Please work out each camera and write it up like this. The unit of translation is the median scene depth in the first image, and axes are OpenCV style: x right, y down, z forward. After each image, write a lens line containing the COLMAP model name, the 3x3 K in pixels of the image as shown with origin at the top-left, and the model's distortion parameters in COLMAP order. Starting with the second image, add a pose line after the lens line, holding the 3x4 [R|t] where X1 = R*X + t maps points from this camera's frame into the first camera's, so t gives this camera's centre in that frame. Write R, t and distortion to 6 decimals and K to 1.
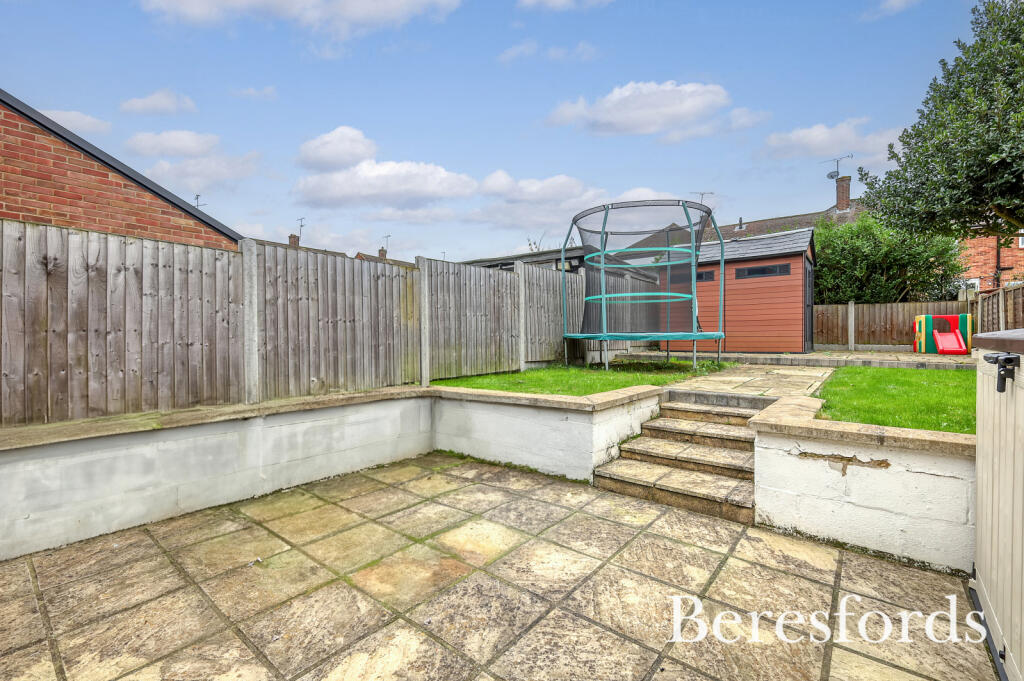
lens RADIAL K [[446.2, 0, 515.9], [0, 446.2, 340.3], [0, 0, 1]] dist [0.003953, 0.000271]
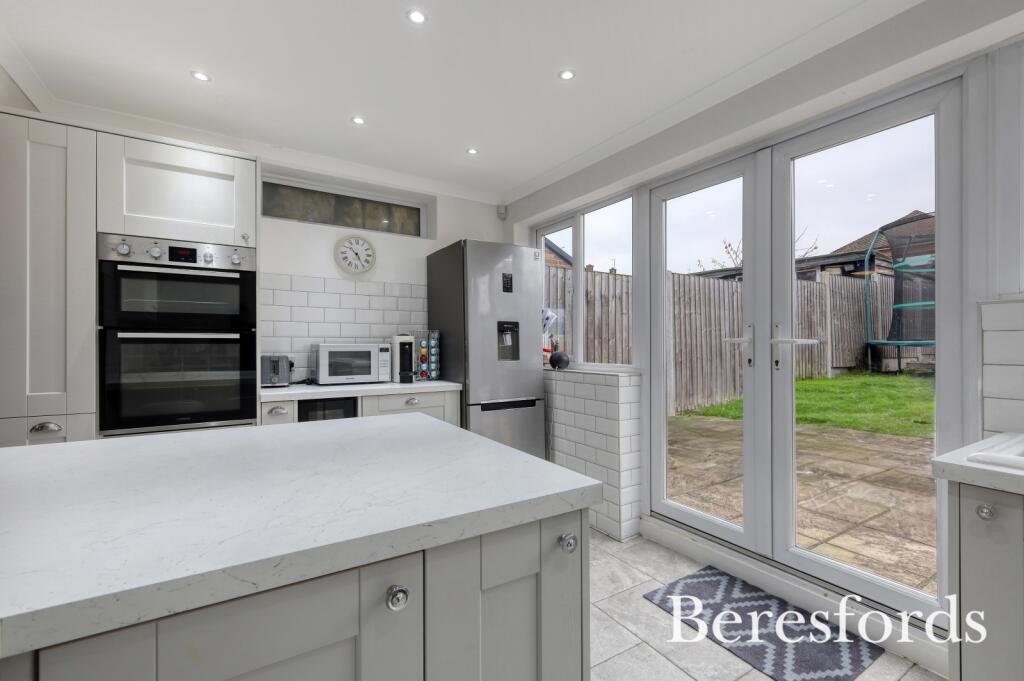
lens RADIAL K [[446.2, 0, 511.6], [0, 446.2, 341.7], [0, 0, 1]] dist [0.003953, 0.000271]
pose [[0.941473, 0.004359, -0.337059, -0.365840], [-0.007591, 0.999937, -0.008274, 0.002538], [0.337002, 0.010348, 0.941447, -0.267262]]
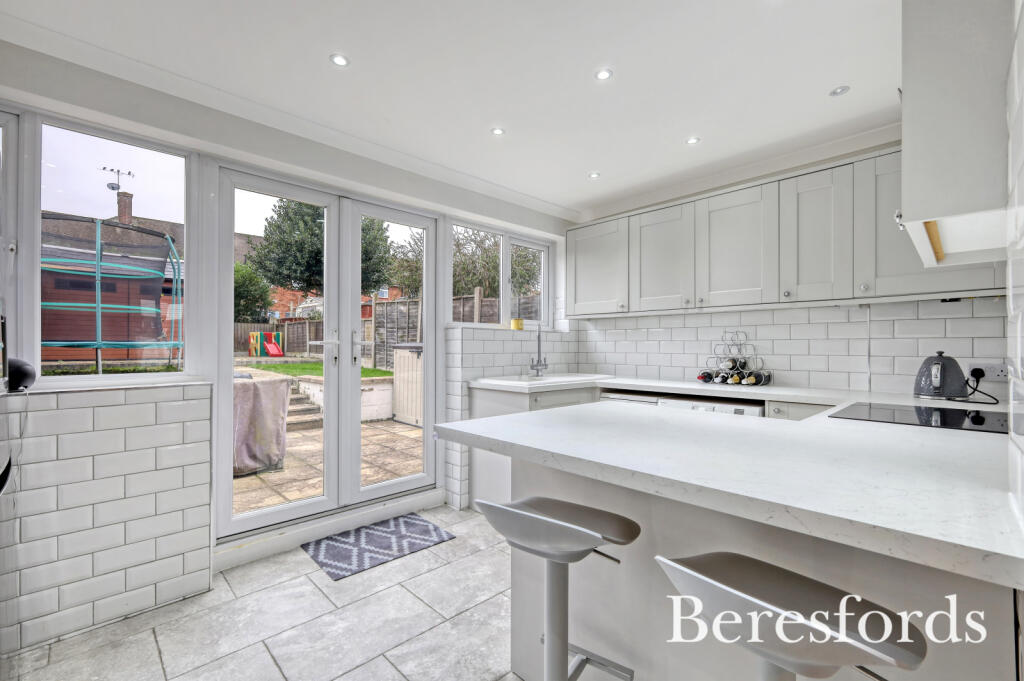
lens RADIAL K [[446.2, 0, 511.9], [0, 446.2, 346.0], [0, 0, 1]] dist [0.003953, 0.000271]
pose [[0.127529, 0.003044, 0.991830, -0.726958], [0.004752, 0.999982, -0.003680, 0.003115], [-0.991823, 0.005183, 0.127512, -0.102814]]
